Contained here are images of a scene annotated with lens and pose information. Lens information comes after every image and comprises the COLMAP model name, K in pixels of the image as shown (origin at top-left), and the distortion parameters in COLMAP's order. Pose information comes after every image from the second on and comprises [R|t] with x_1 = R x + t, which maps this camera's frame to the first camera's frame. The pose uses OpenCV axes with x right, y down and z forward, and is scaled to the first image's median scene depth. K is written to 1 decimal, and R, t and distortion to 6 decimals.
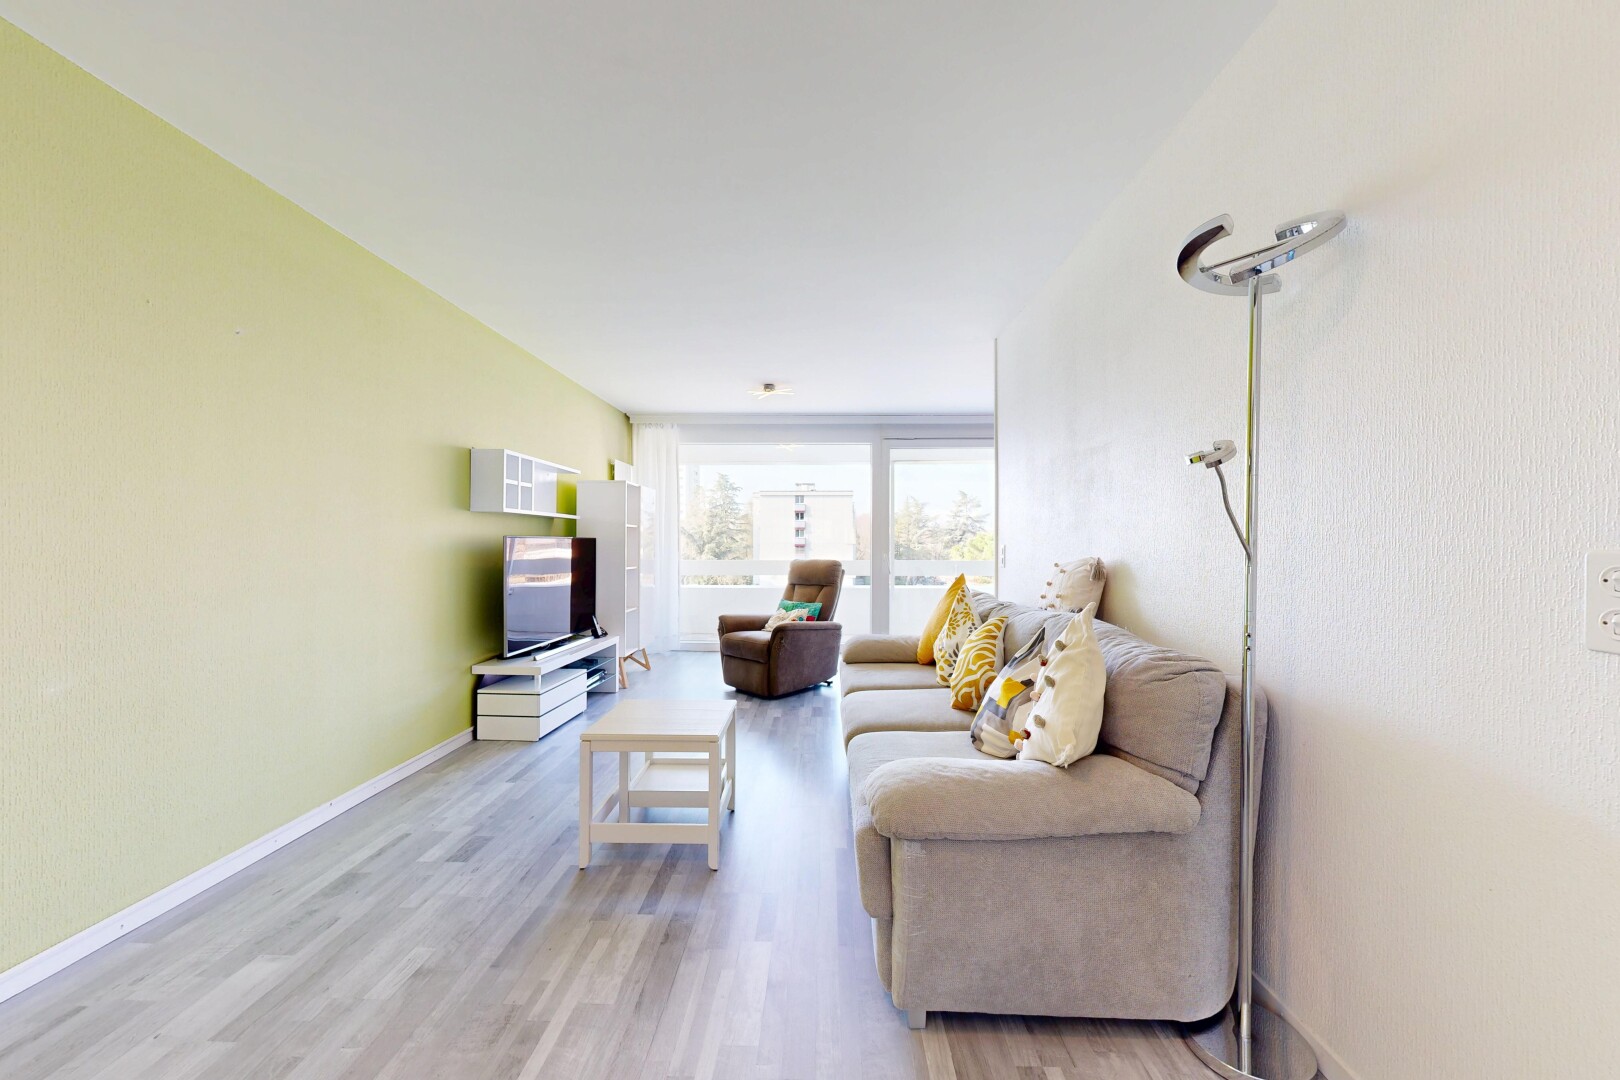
lens RADIAL K [[609.0, 0, 810.0], [0, 609.0, 540.0], [0, 0, 1]] dist [0.001777, 0.000055]
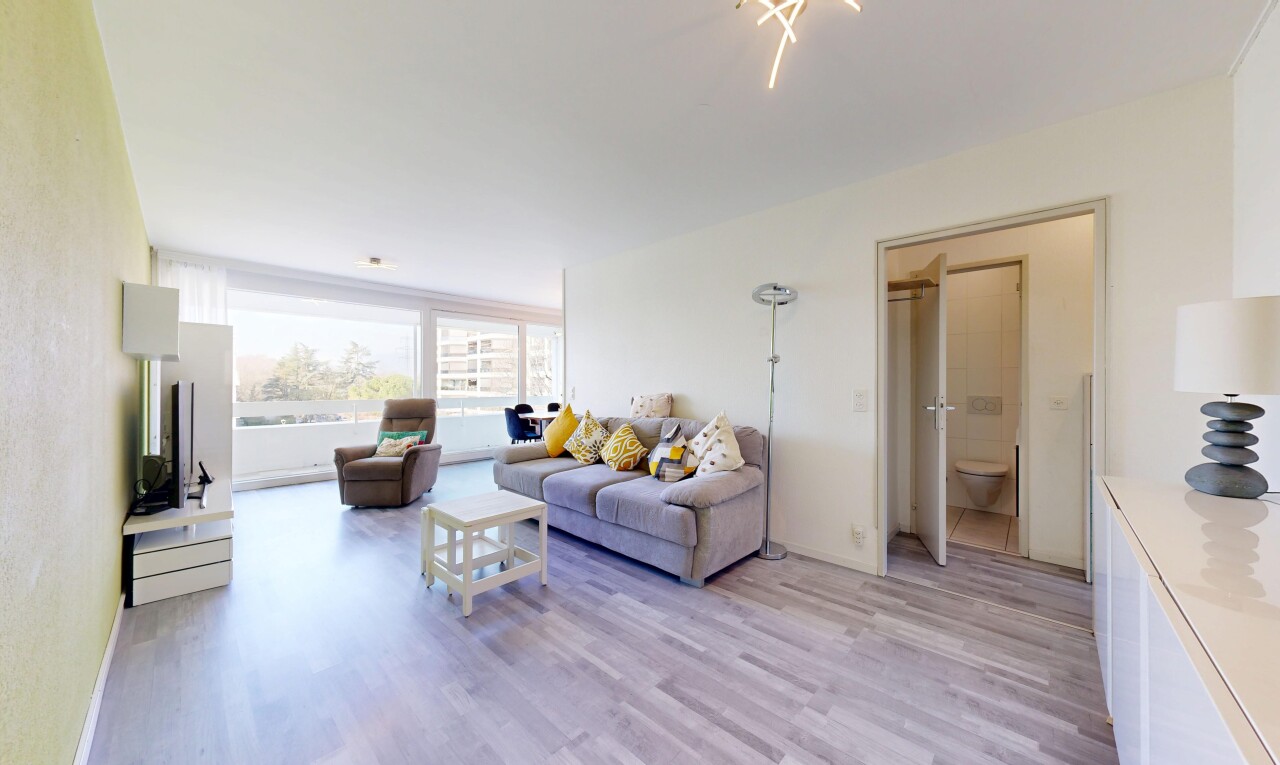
lens RADIAL K [[430.9, 0, 640.0], [0, 430.9, 382.5], [0, 0, 1]] dist [0.001491, 0.000056]
pose [[0.664989, 0.002901, 0.746847, -0.378043], [-0.003563, 0.999993, -0.000712, -0.003960], [-0.746844, -0.002187, 0.664995, 0.012344]]
